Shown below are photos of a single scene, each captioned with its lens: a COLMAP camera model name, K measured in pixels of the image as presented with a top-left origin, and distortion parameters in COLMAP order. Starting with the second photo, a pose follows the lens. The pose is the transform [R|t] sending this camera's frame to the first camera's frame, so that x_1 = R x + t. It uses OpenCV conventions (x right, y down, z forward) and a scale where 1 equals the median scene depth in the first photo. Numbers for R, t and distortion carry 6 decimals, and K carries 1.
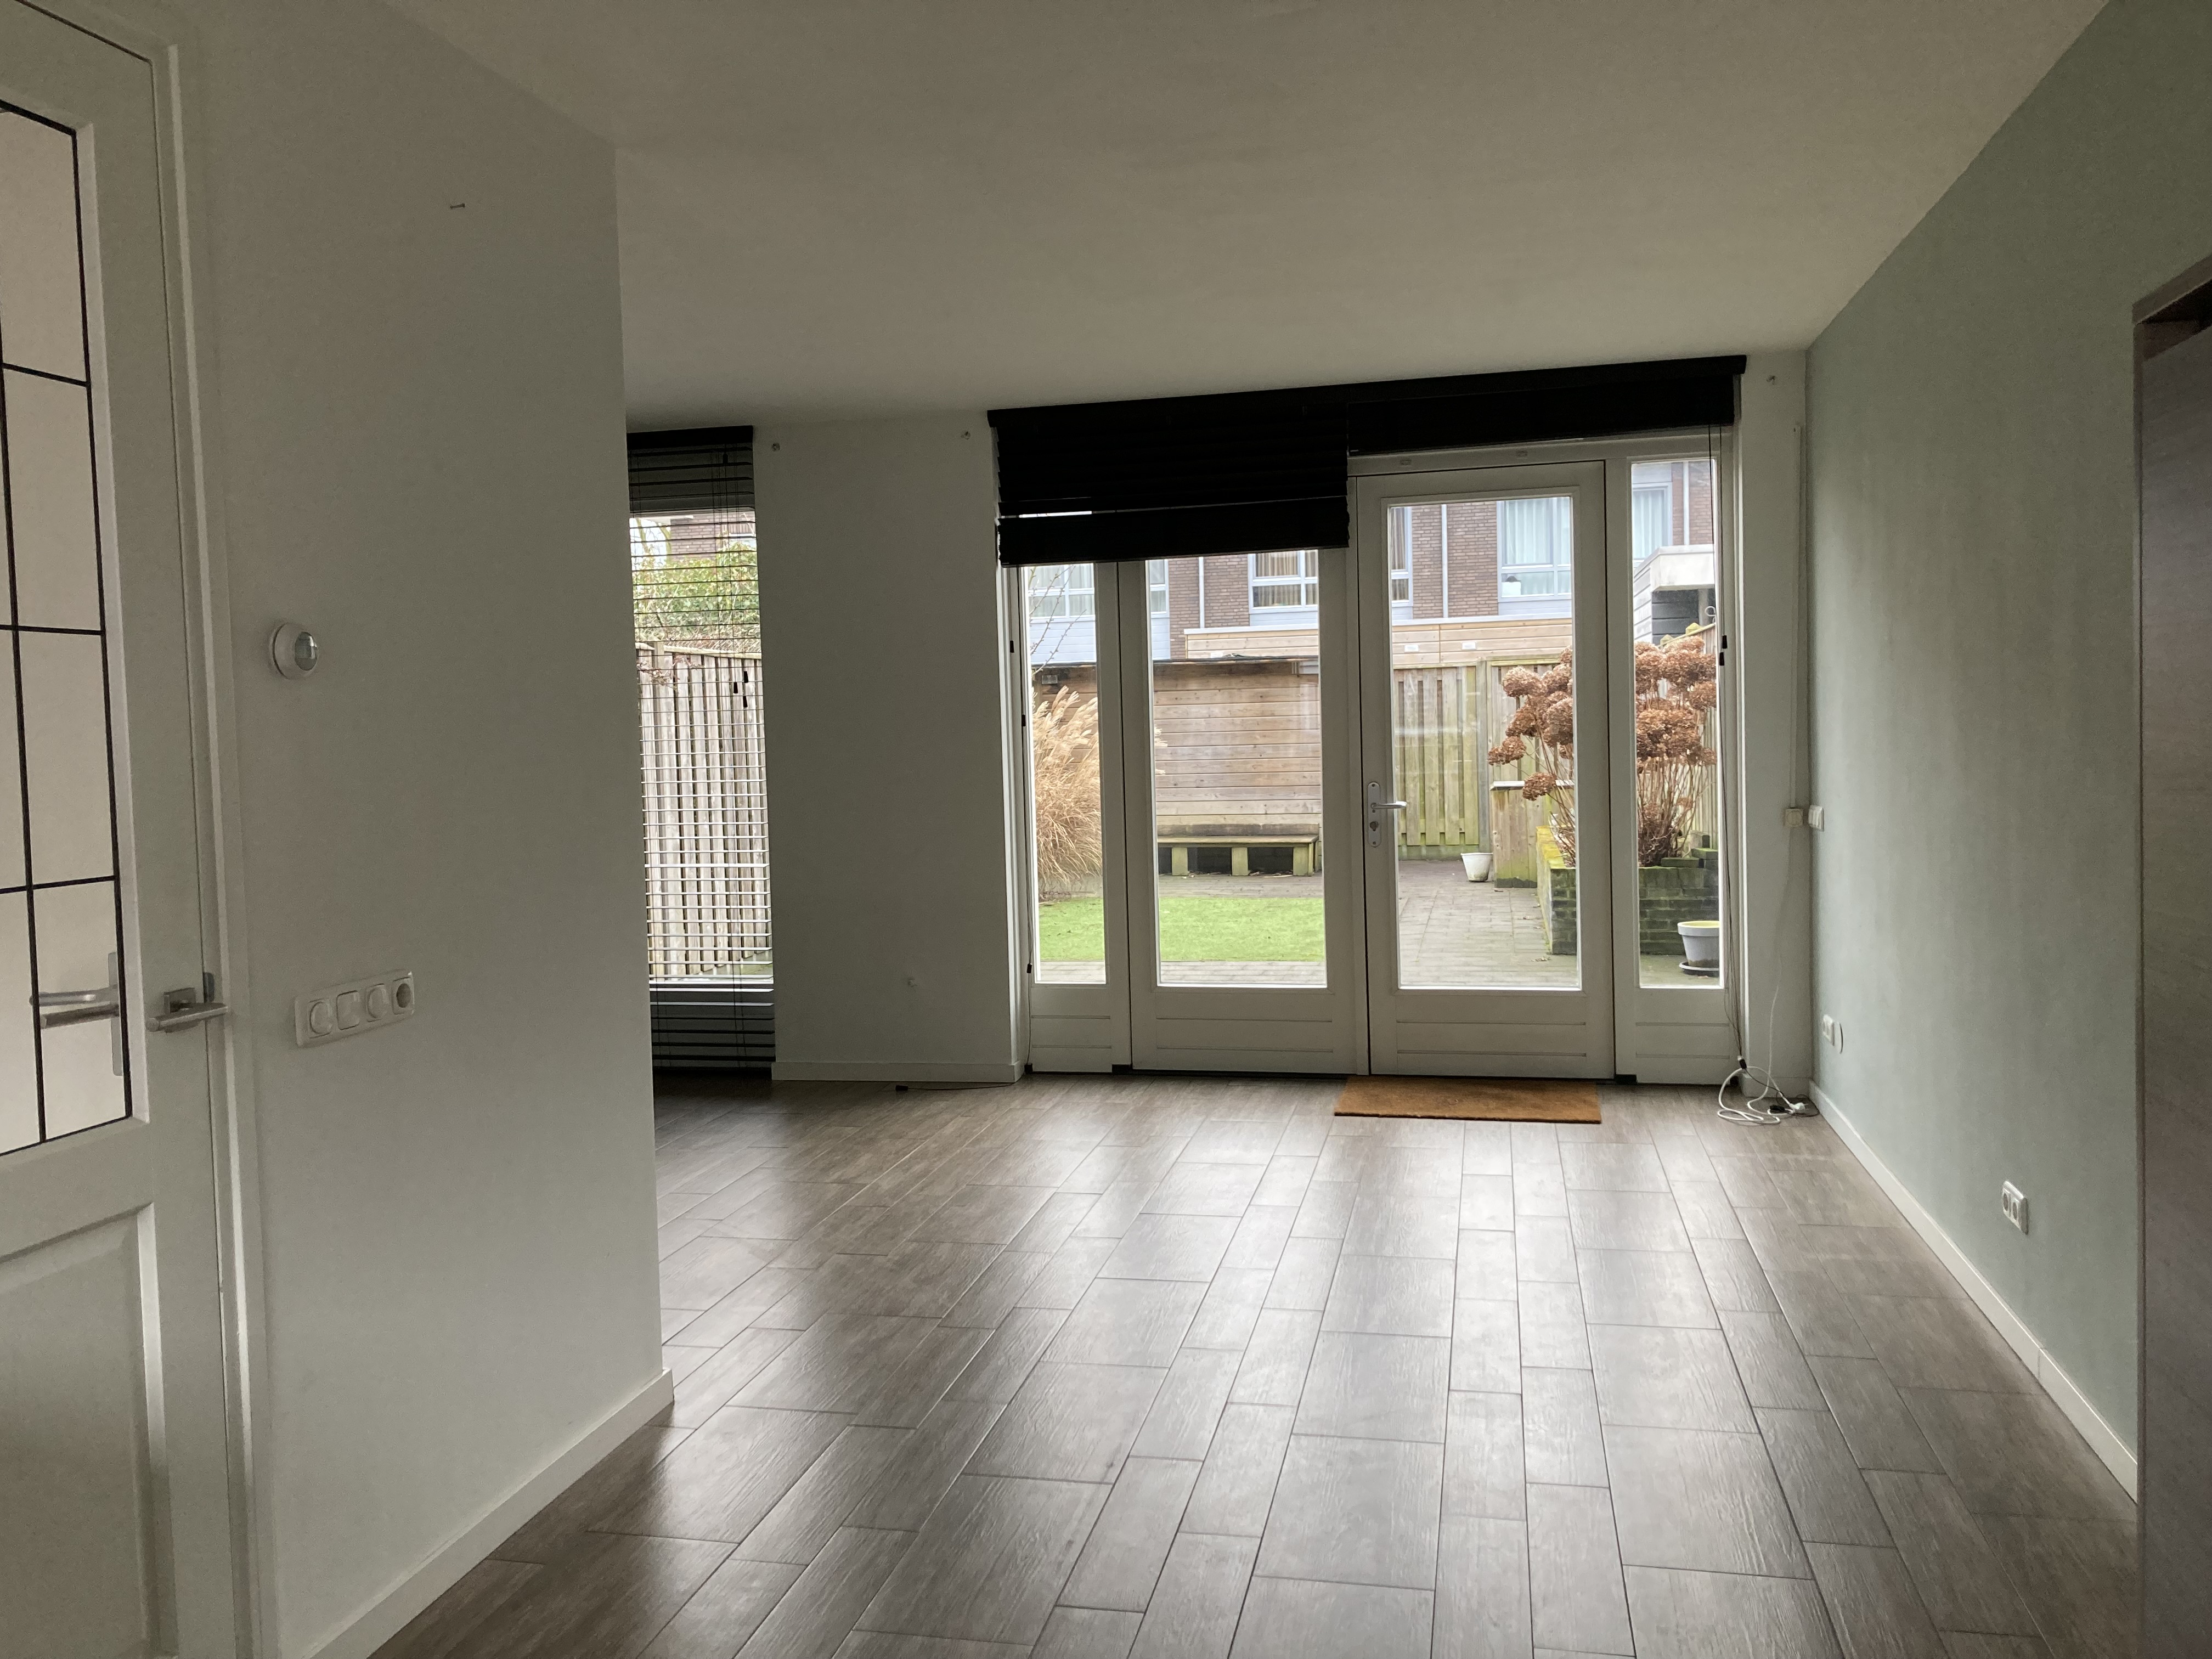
lens RADIAL K [[1803.8, 0, 1094.5], [0, 1803.8, 823.3], [0, 0, 1]] dist [0.144695, -0.348386]
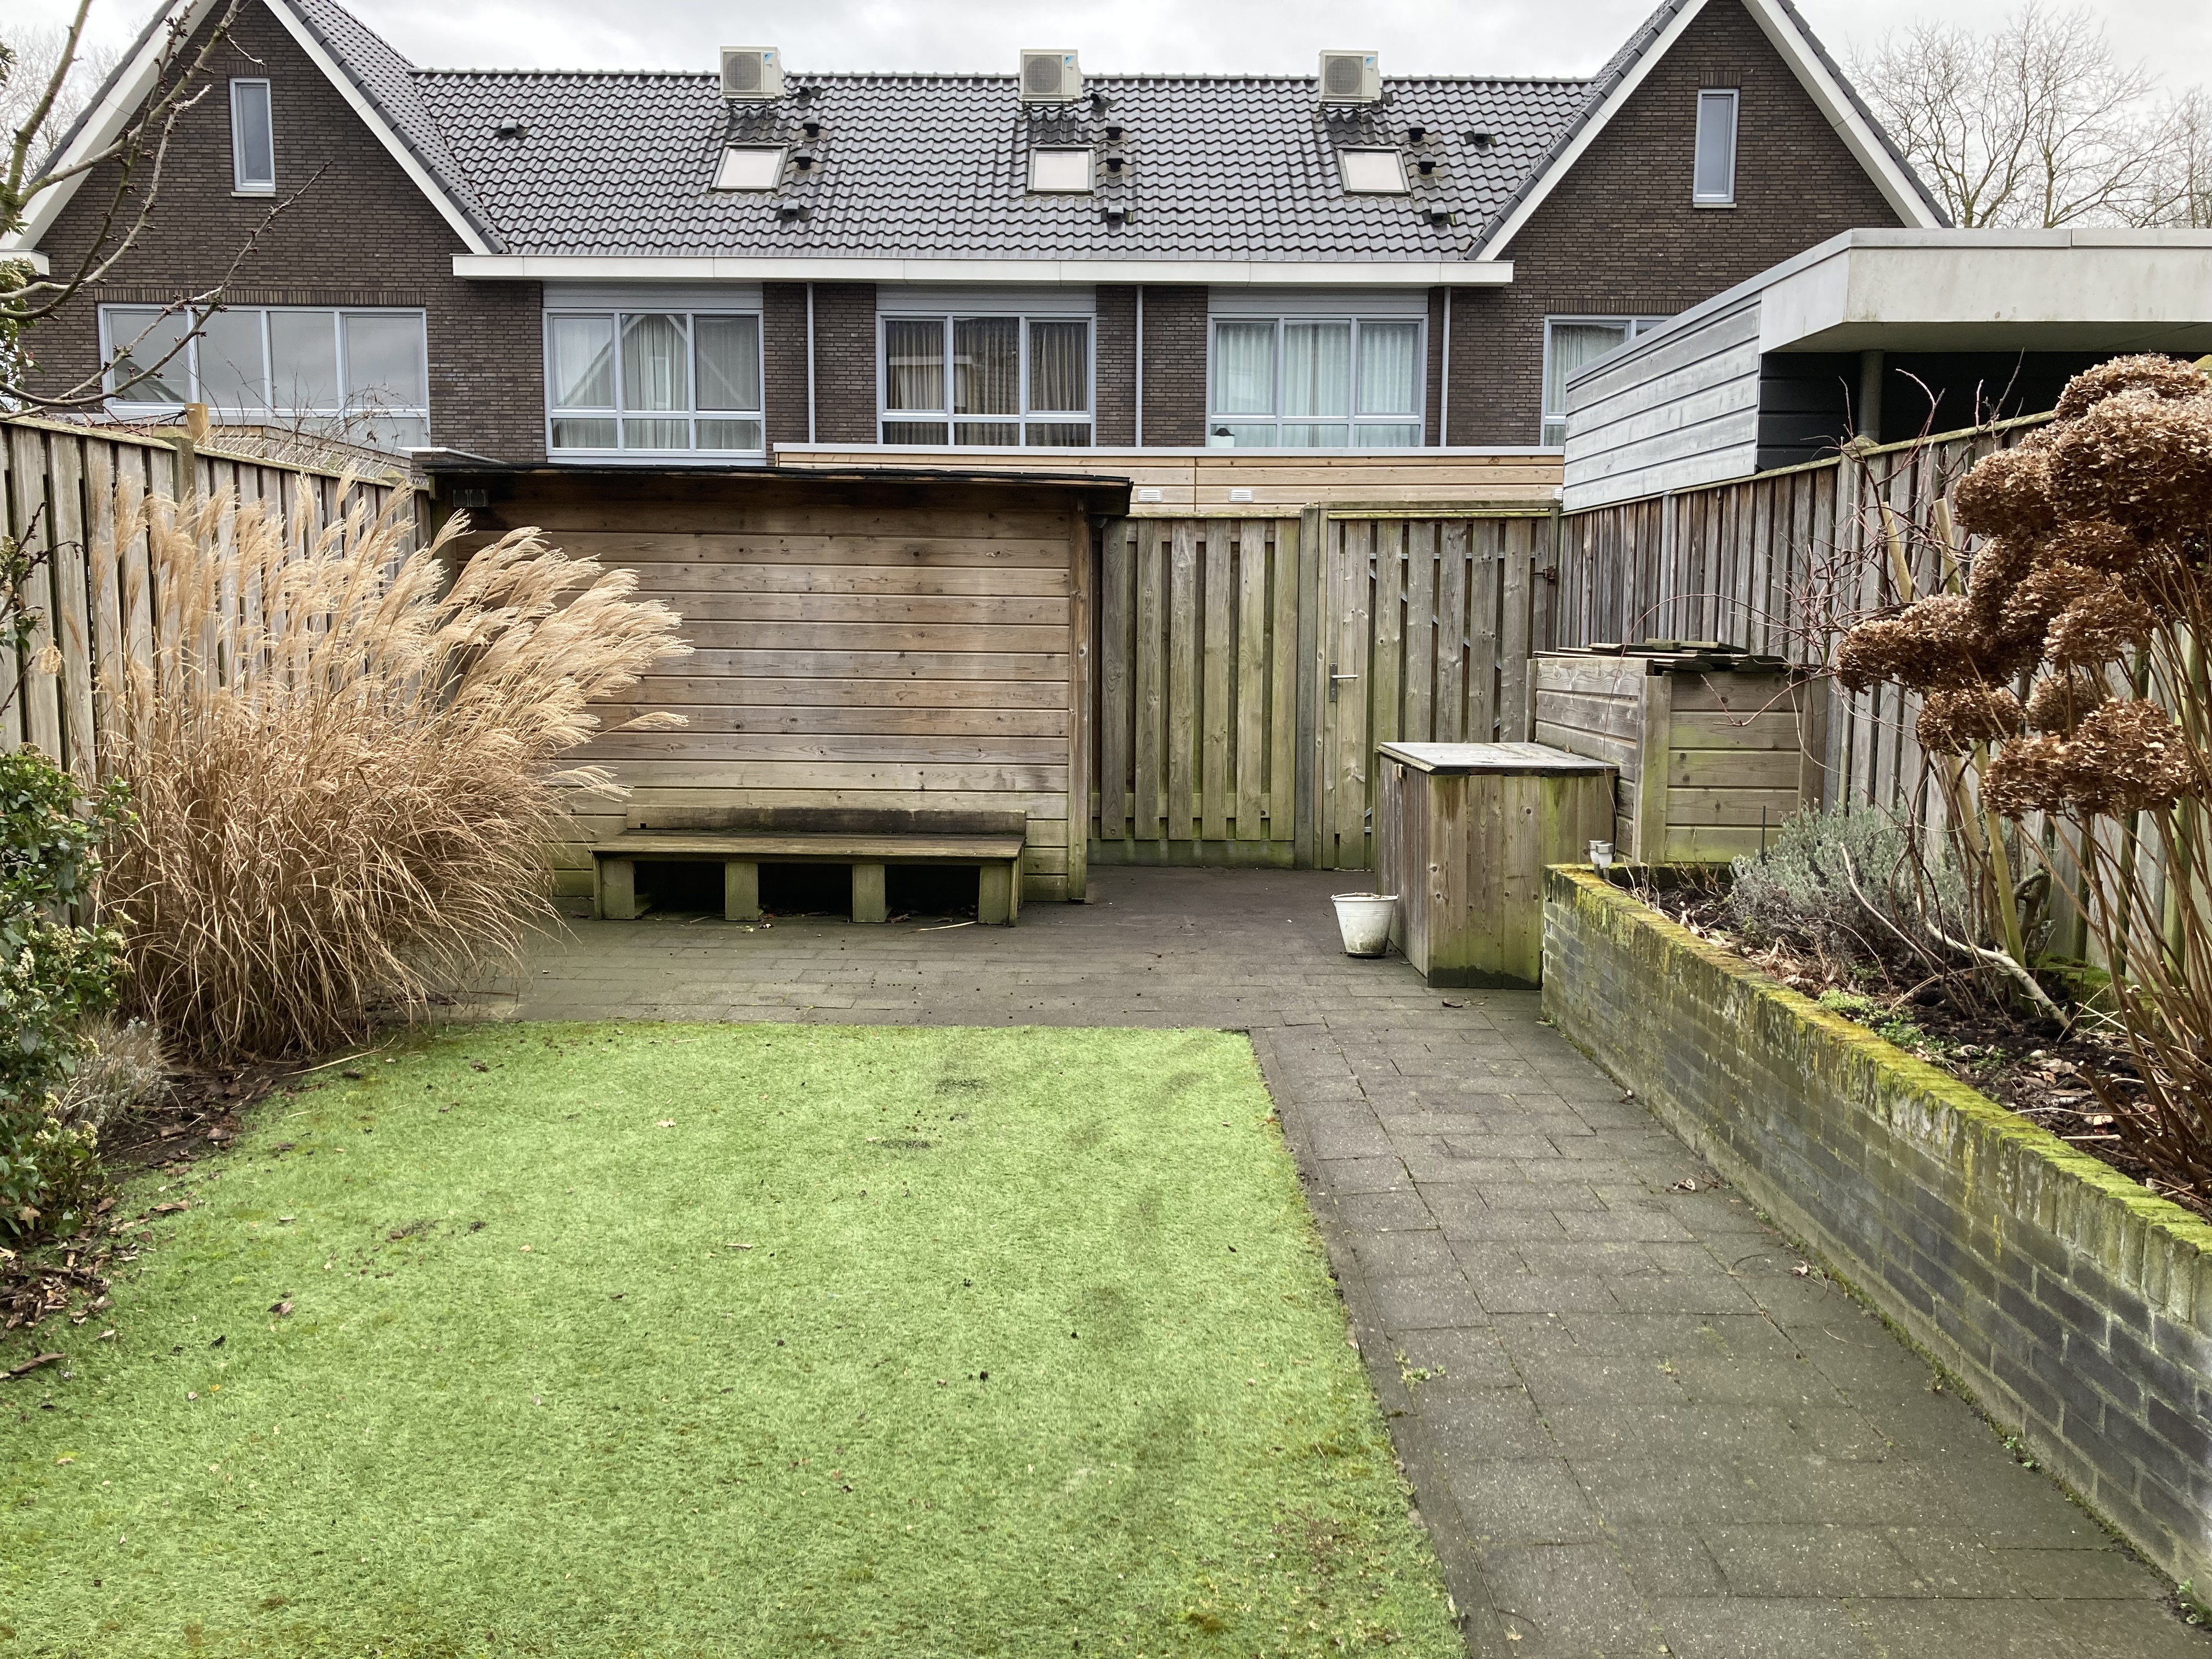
lens RADIAL K [[1803.8, 0, 1094.5], [0, 1803.8, 823.3], [0, 0, 1]] dist [0.144695, -0.348386]
pose [[0.977655, 0.010661, 0.209947, 0.036111], [-0.023386, 0.998030, 0.058222, -0.026173], [-0.208913, -0.061831, 0.975978, 0.493969]]
